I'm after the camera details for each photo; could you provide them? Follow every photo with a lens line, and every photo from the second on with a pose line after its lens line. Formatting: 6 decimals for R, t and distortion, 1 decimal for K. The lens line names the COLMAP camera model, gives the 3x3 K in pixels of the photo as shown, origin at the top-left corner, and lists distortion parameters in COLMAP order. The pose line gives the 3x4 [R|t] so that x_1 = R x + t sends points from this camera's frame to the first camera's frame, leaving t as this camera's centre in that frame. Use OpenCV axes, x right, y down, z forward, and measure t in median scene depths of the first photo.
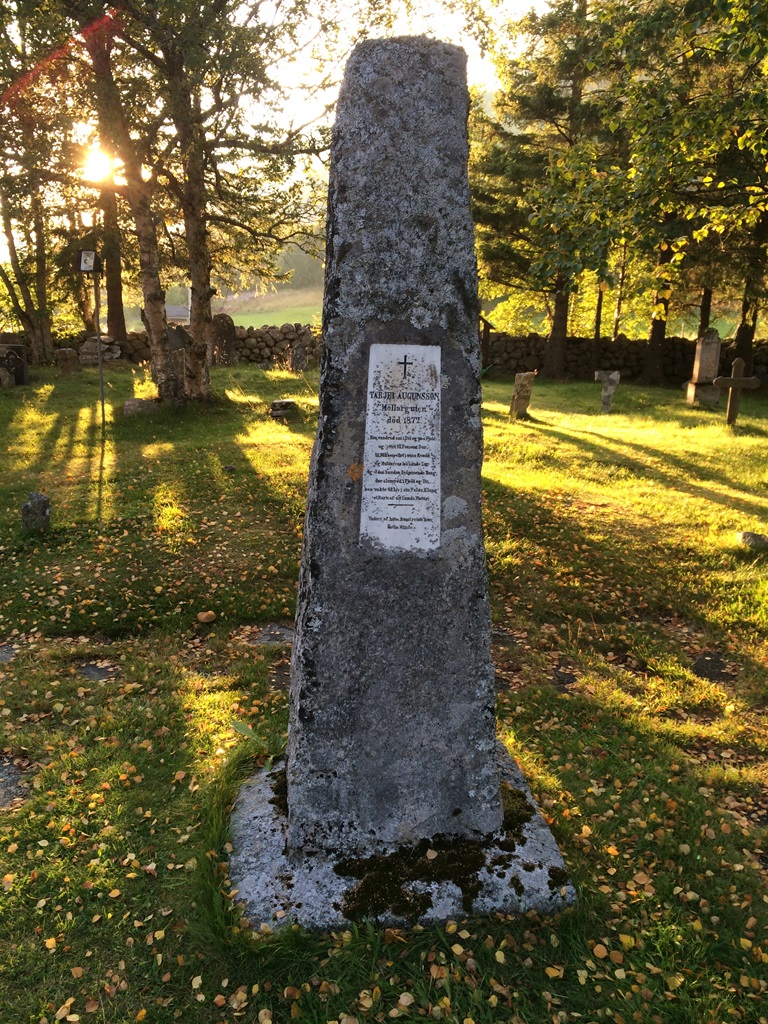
lens RADIAL K [[897.3, 0, 382.2], [0, 897.3, 512.7], [0, 0, 1]] dist [0.047817, 0.014853]
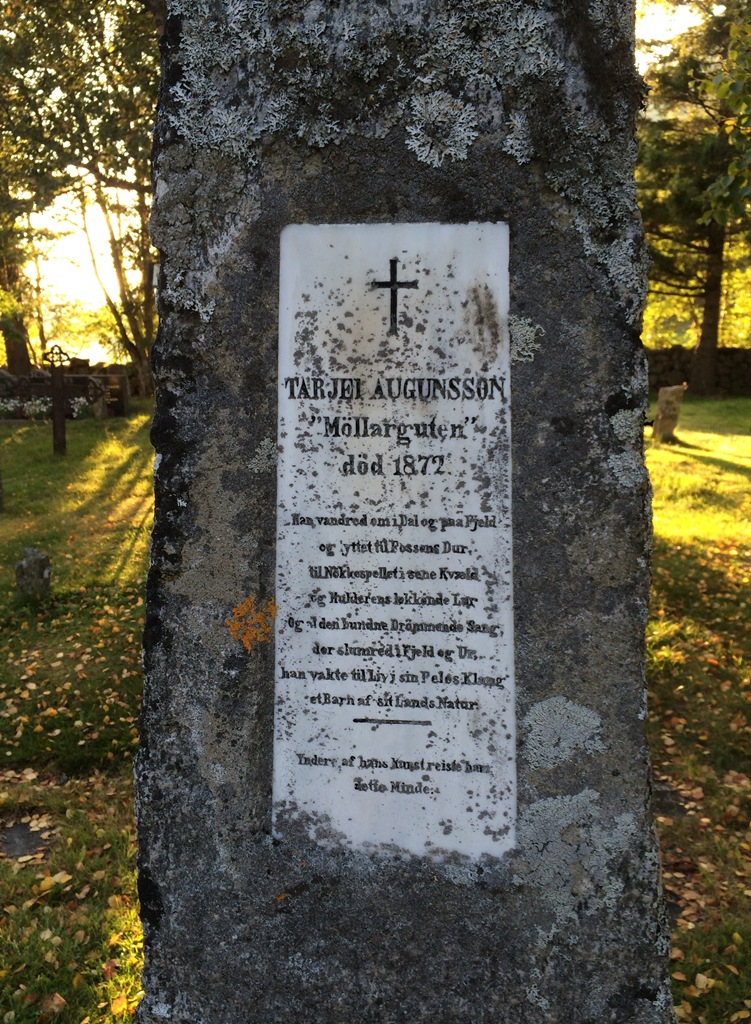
lens RADIAL K [[864.4, 0, 371.0], [0, 864.4, 511.4], [0, 0, 1]] dist [0.052738, -0.042384]
pose [[0.986697, -0.003246, -0.162536, 0.063583], [-0.001230, 0.999623, -0.027431, -0.075475], [0.162564, 0.027265, 0.986321, 0.671049]]
